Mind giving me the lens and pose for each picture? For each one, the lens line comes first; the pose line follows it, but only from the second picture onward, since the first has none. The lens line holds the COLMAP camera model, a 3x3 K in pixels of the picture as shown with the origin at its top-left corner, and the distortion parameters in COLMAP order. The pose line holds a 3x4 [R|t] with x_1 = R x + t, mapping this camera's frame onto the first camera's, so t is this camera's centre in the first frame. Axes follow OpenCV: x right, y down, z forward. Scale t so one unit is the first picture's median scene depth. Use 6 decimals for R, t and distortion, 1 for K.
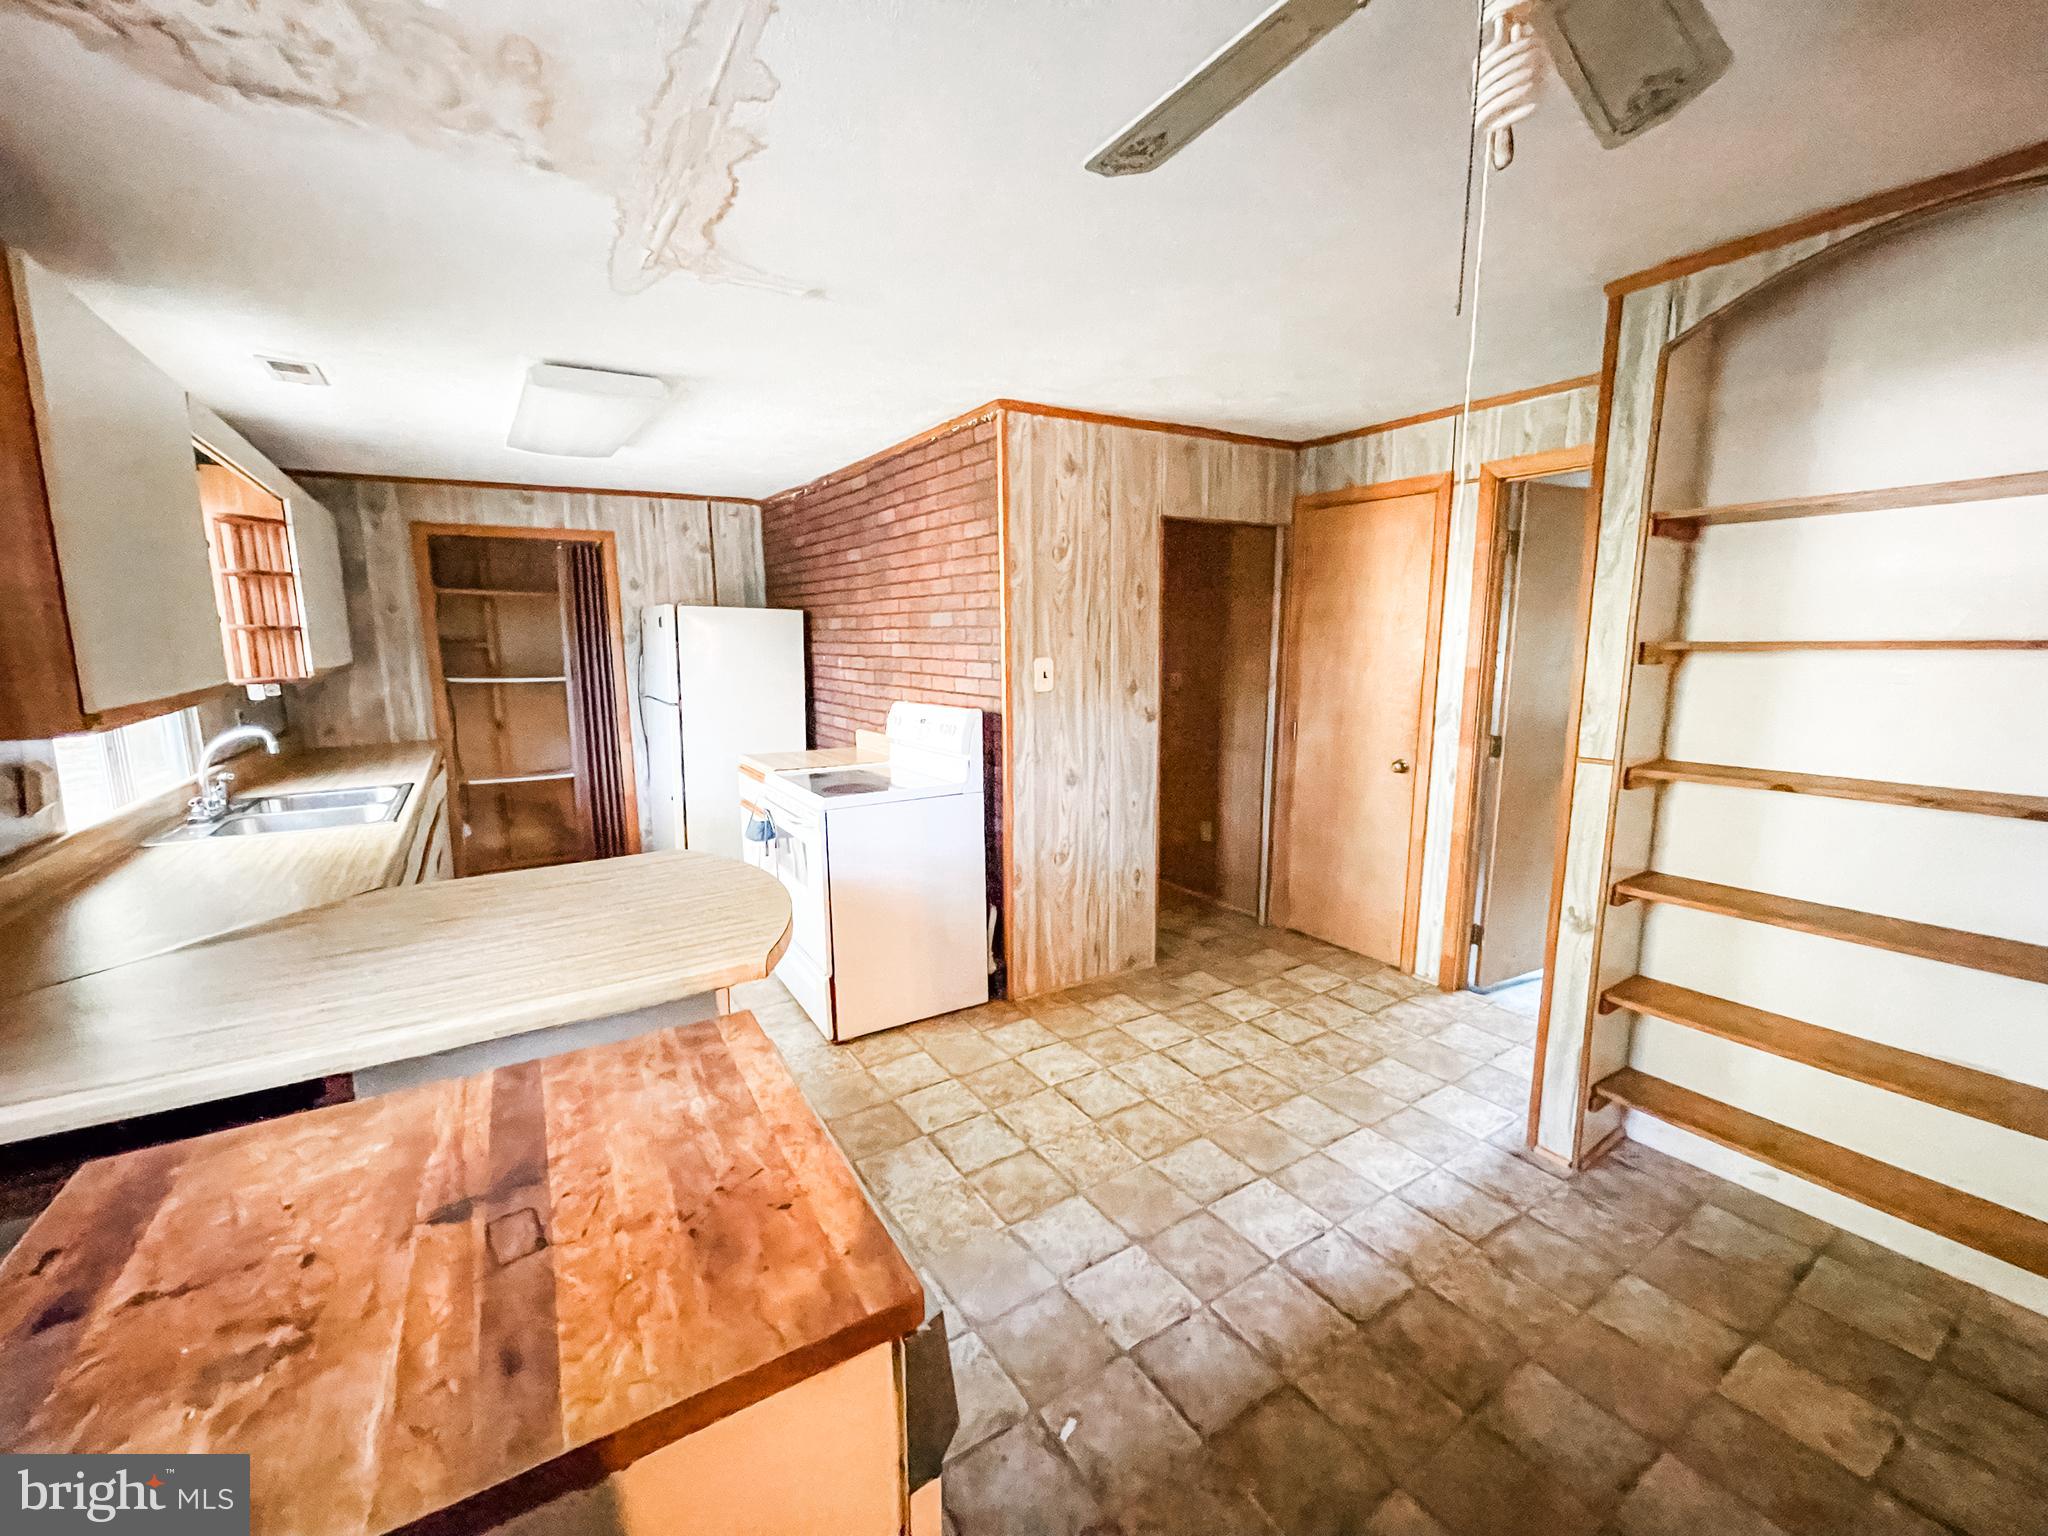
lens RADIAL K [[826.7, 0, 1023.0], [0, 826.7, 768.7], [0, 0, 1]] dist [-0.000006, -0.000054]
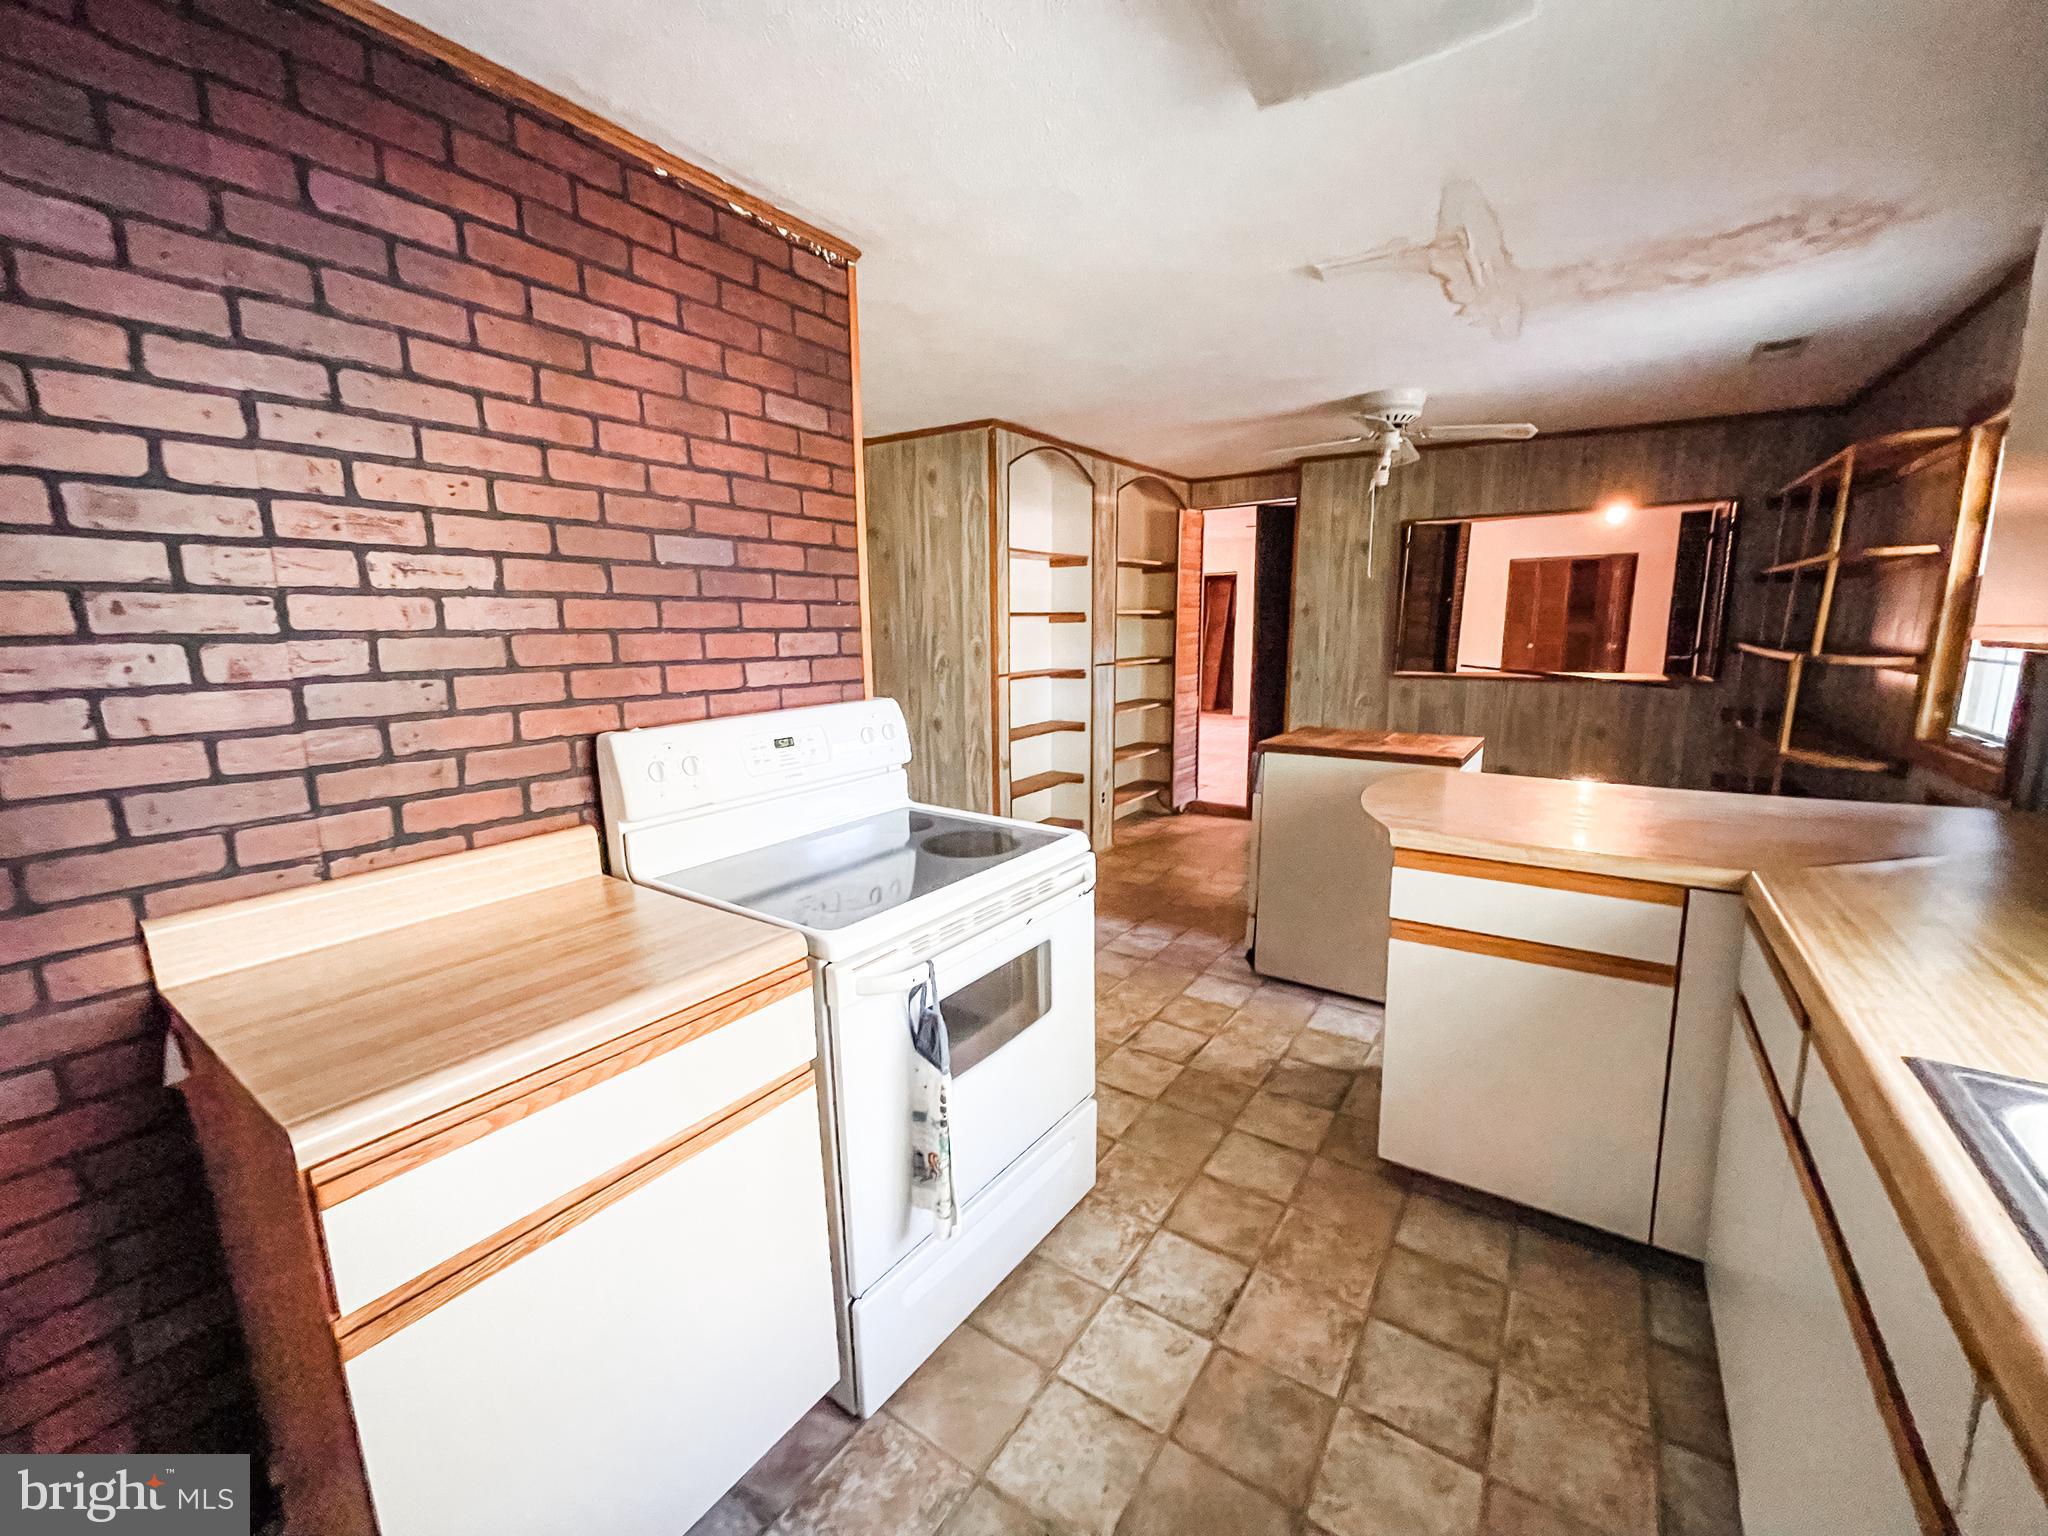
lens RADIAL K [[826.7, 0, 1027.5], [0, 826.7, 767.3], [0, 0, 1]] dist [-0.000006, -0.000054]
pose [[-0.380109, -0.149831, 0.912726, -0.749713], [0.164948, 0.959994, 0.226284, -0.153137], [-0.910115, 0.236565, -0.340188, 1.152825]]
